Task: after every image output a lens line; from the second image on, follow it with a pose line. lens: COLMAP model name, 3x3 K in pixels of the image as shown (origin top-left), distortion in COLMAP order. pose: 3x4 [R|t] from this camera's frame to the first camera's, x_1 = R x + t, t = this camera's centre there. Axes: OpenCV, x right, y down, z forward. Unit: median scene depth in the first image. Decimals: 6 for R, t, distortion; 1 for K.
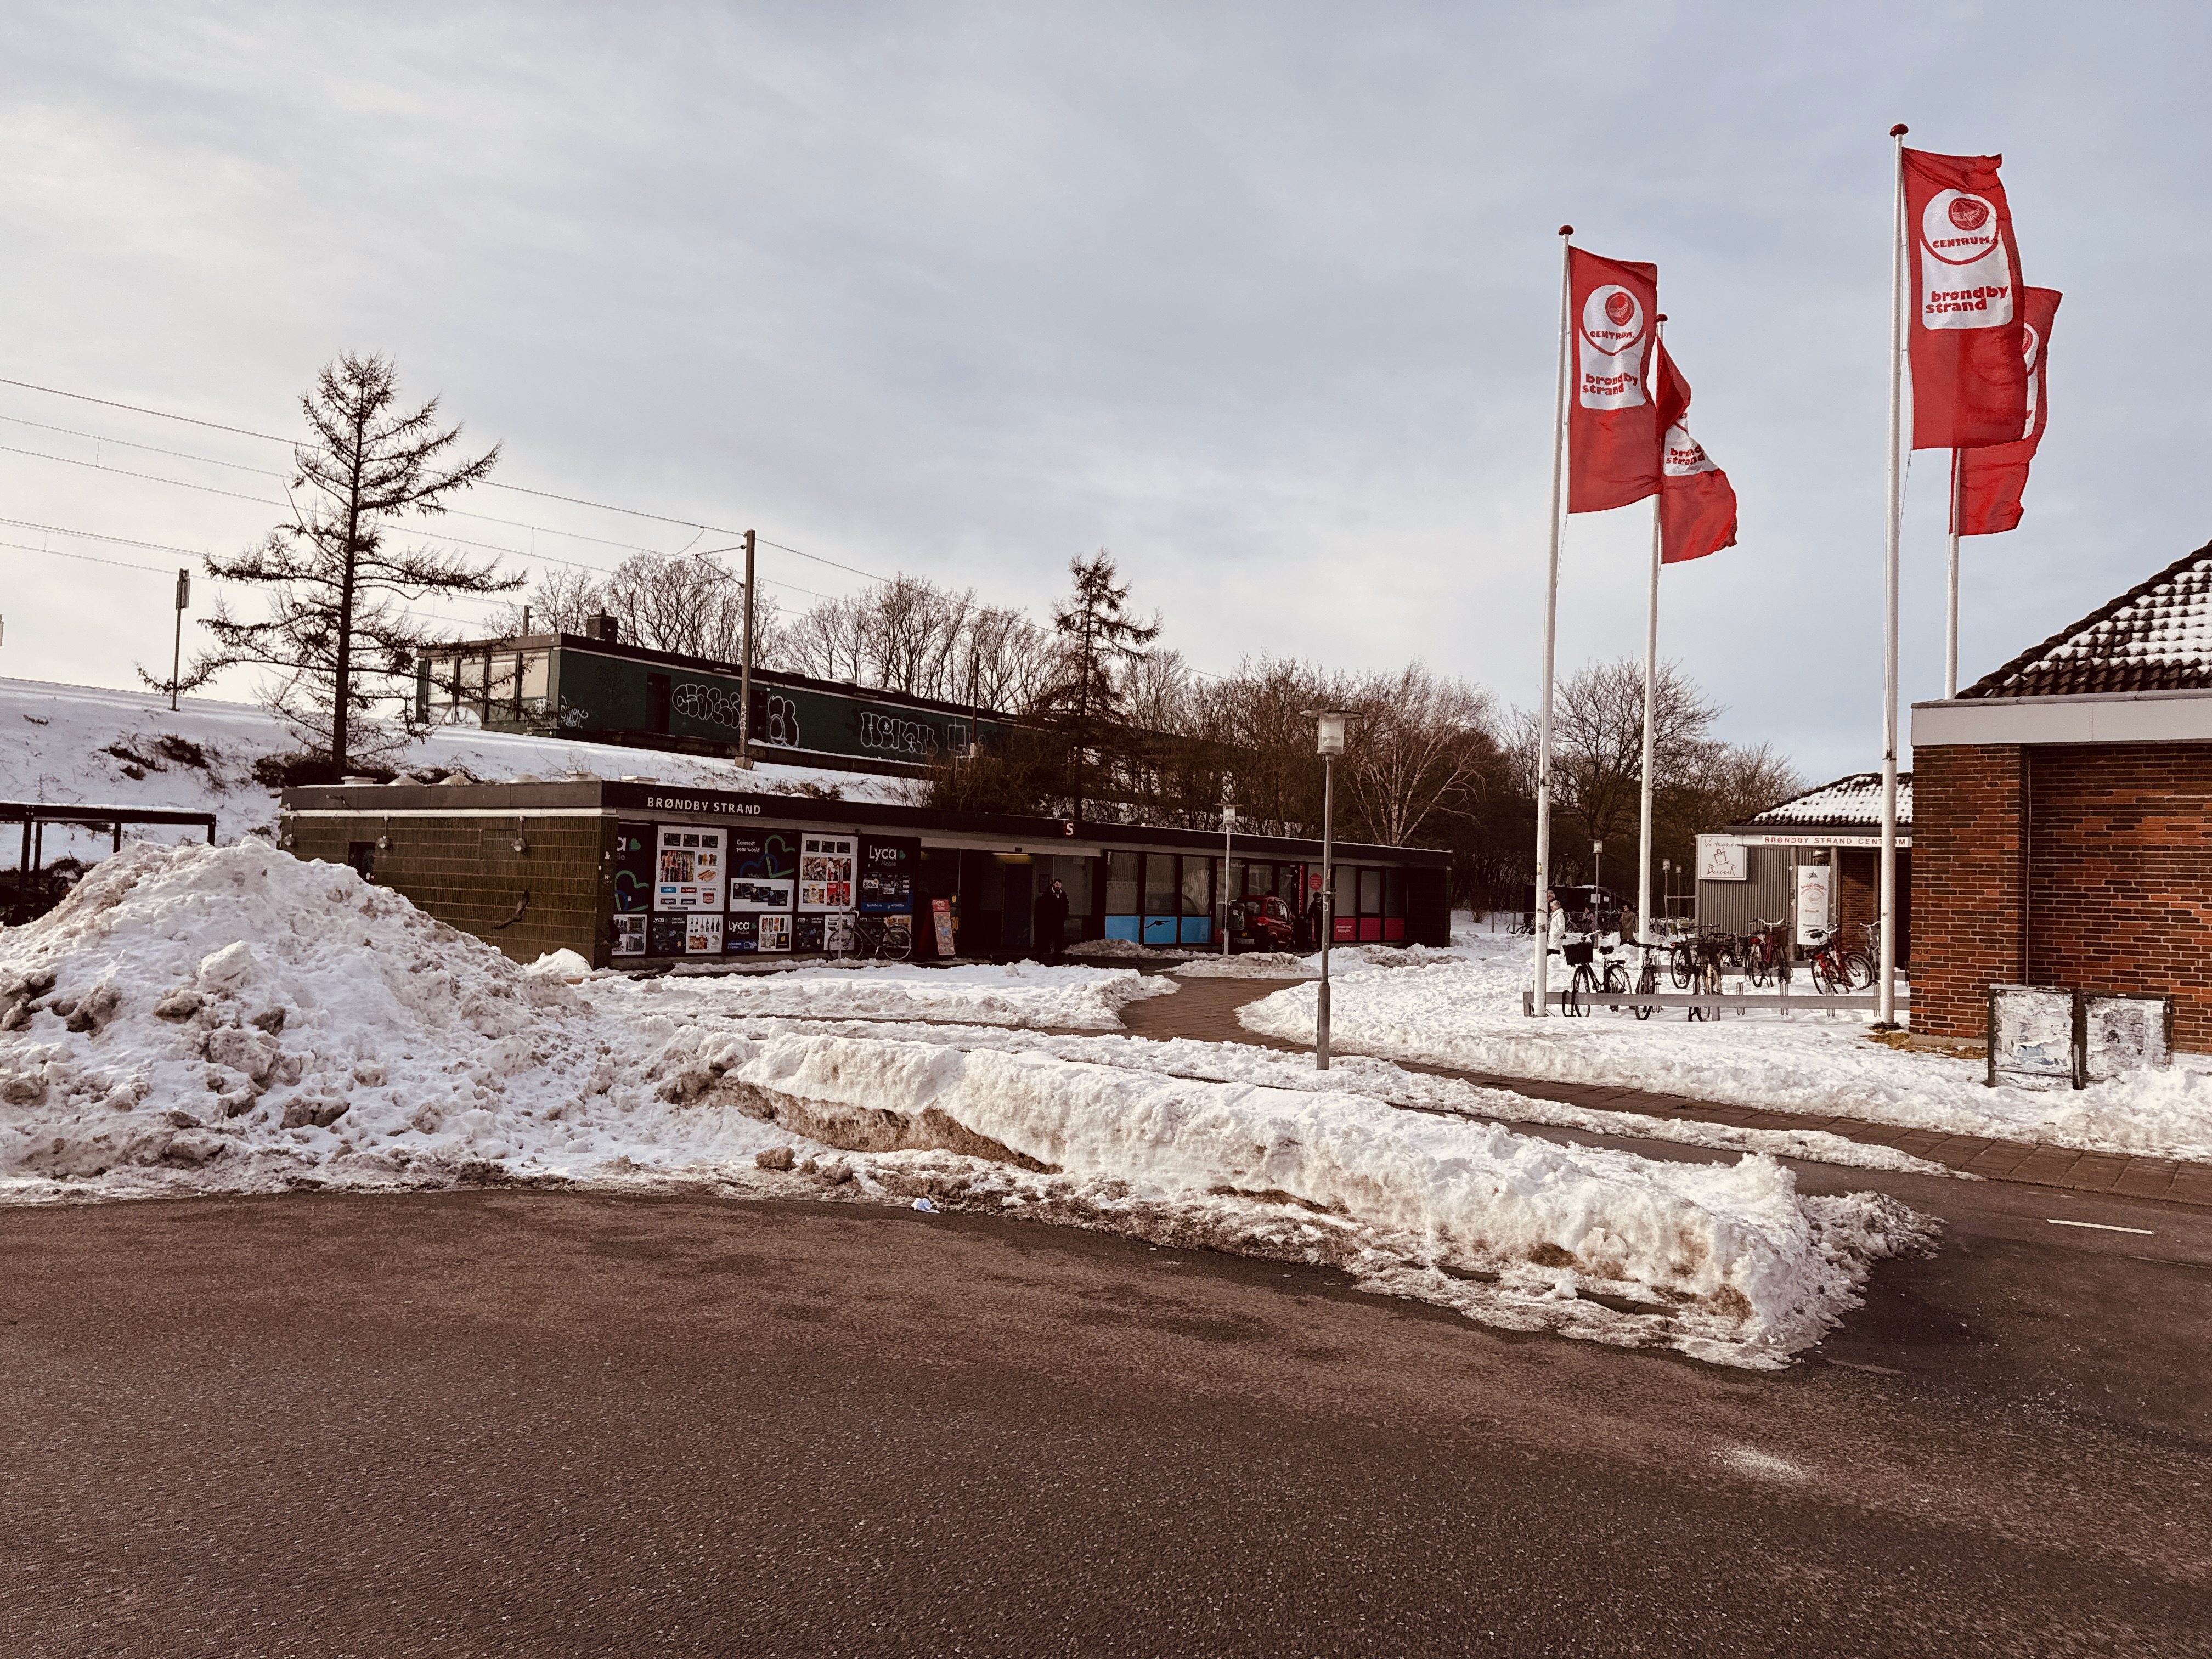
lens RADIAL K [[1529.3, 0, 1106.0], [0, 1529.3, 829.5], [0, 0, 1]] dist [0.095979, -0.083952]
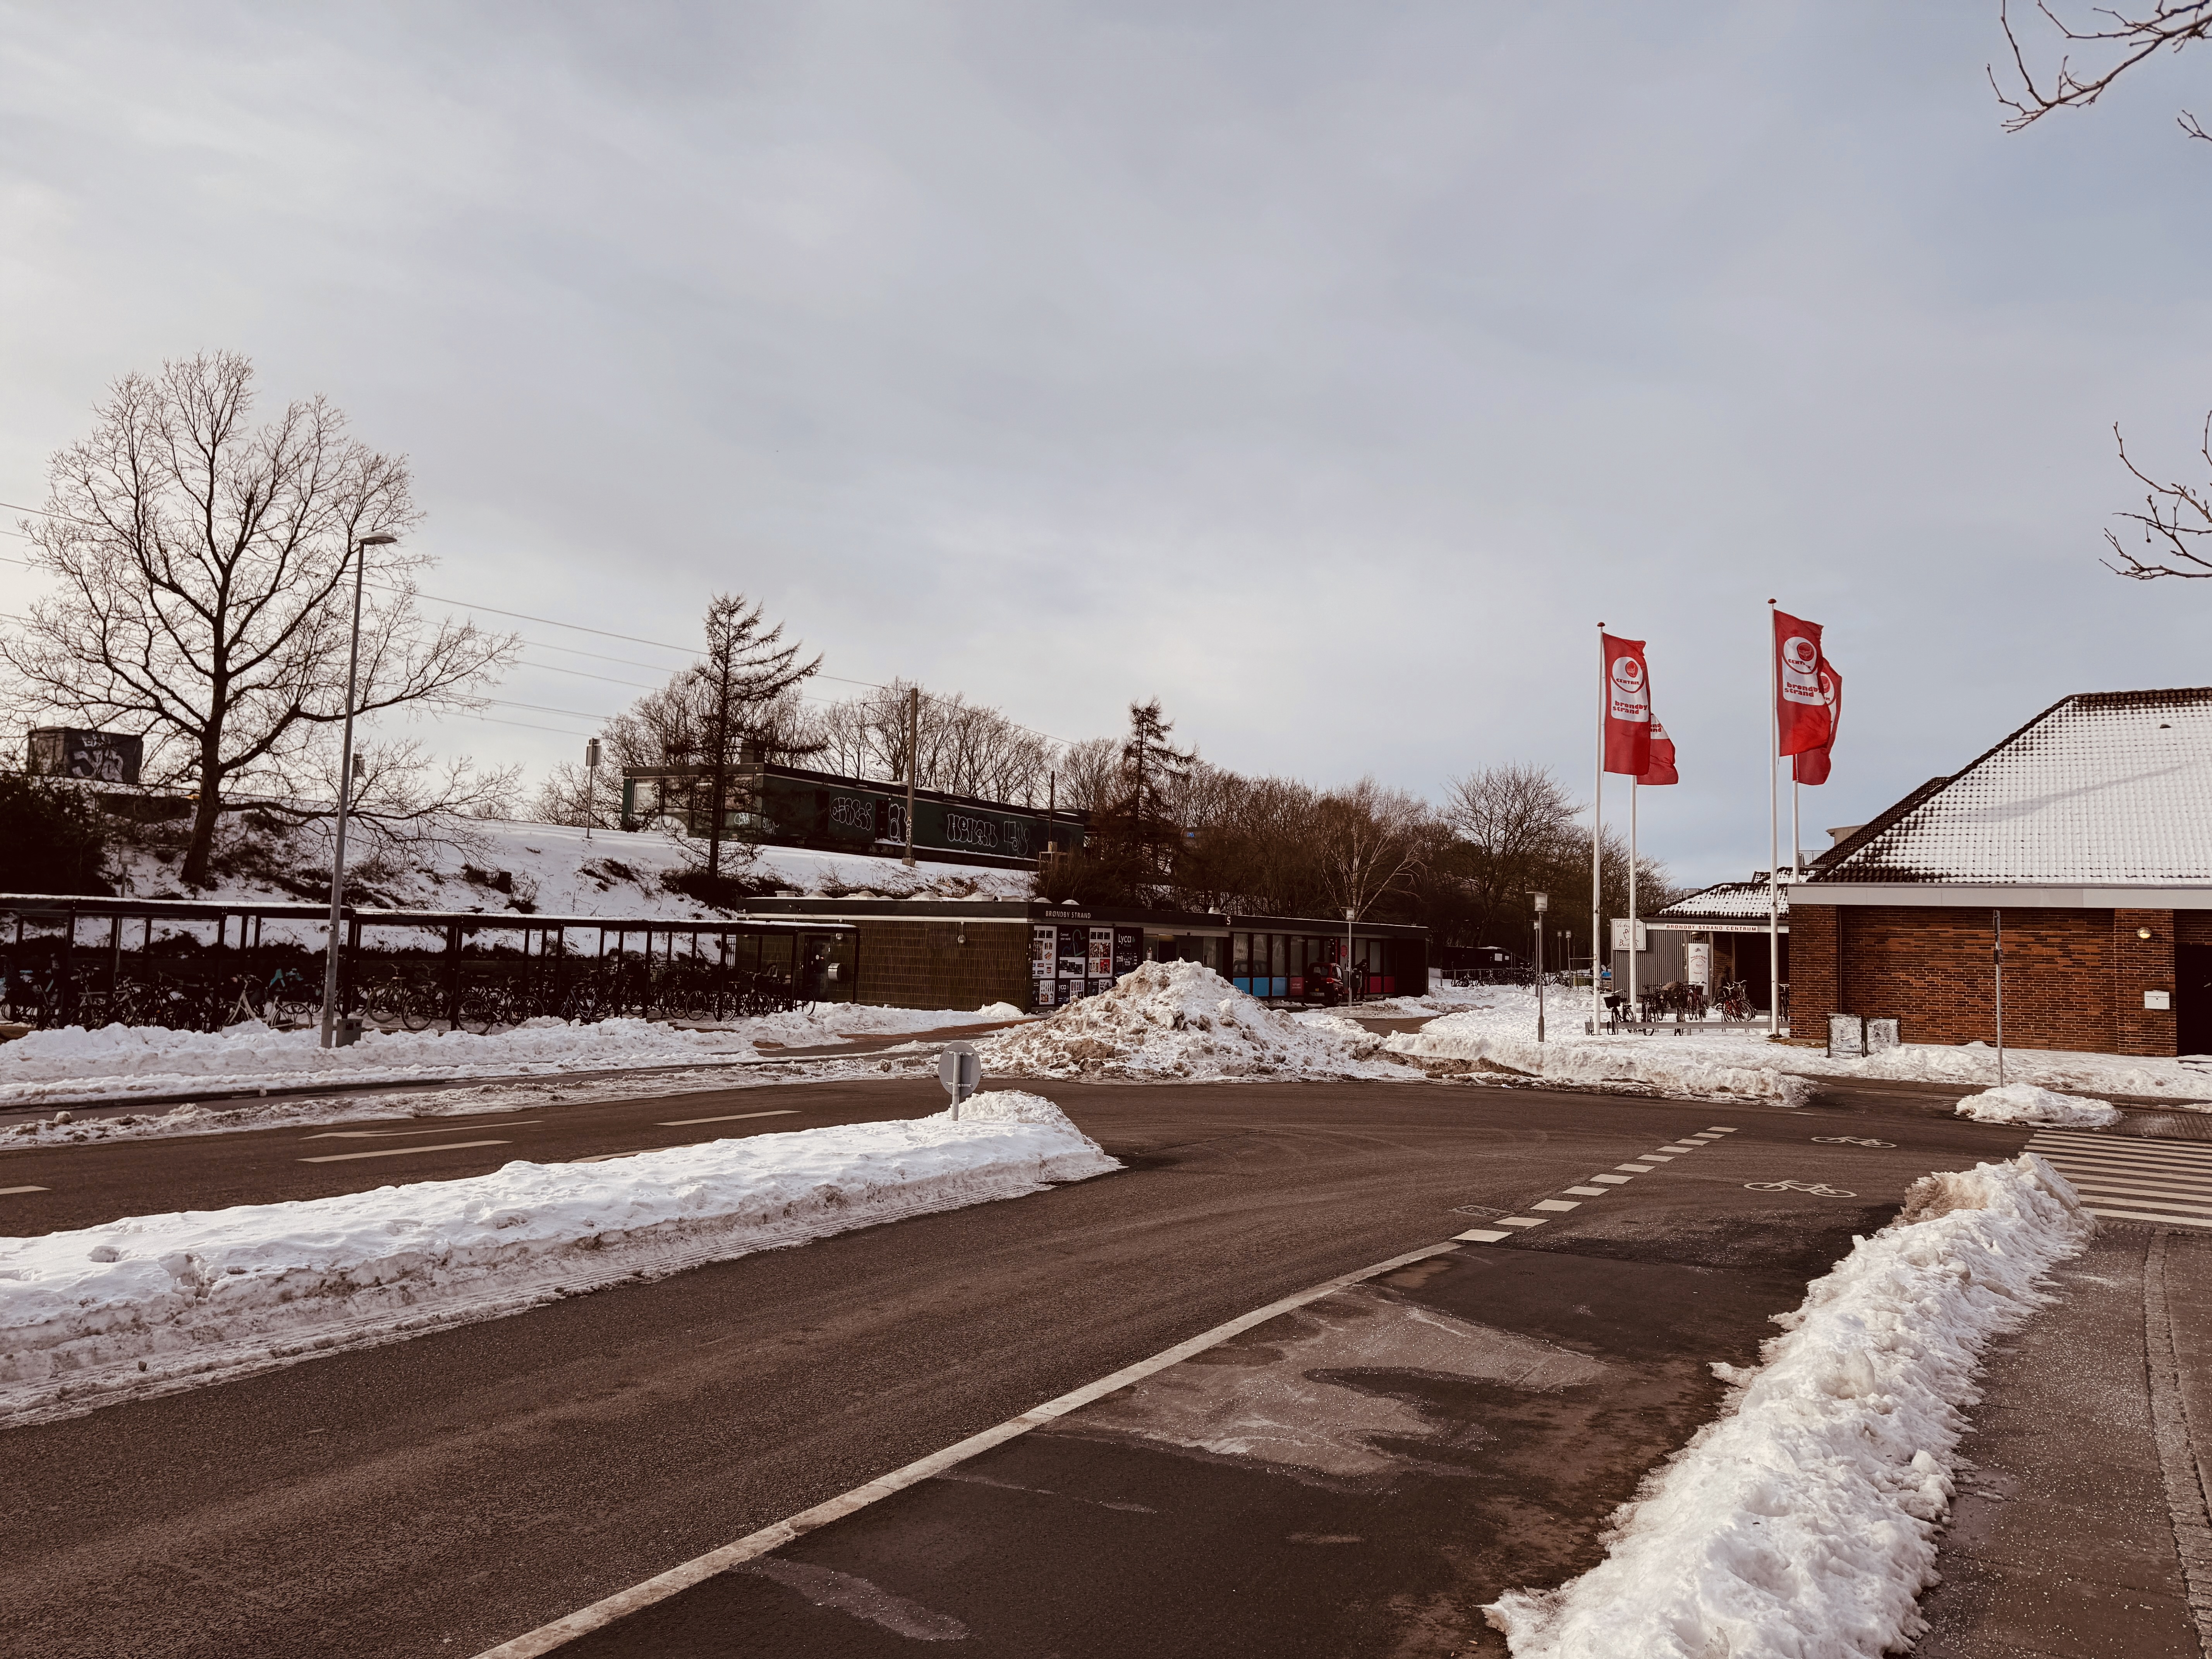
lens RADIAL K [[1546.1, 0, 1106.0], [0, 1546.1, 829.5], [0, 0, 1]] dist [0.155846, -0.212592]
pose [[0.993264, 0.002986, 0.115837, -0.381990], [0.000703, 0.999494, -0.031793, -0.049617], [-0.115874, 0.031660, 0.992759, -0.602682]]
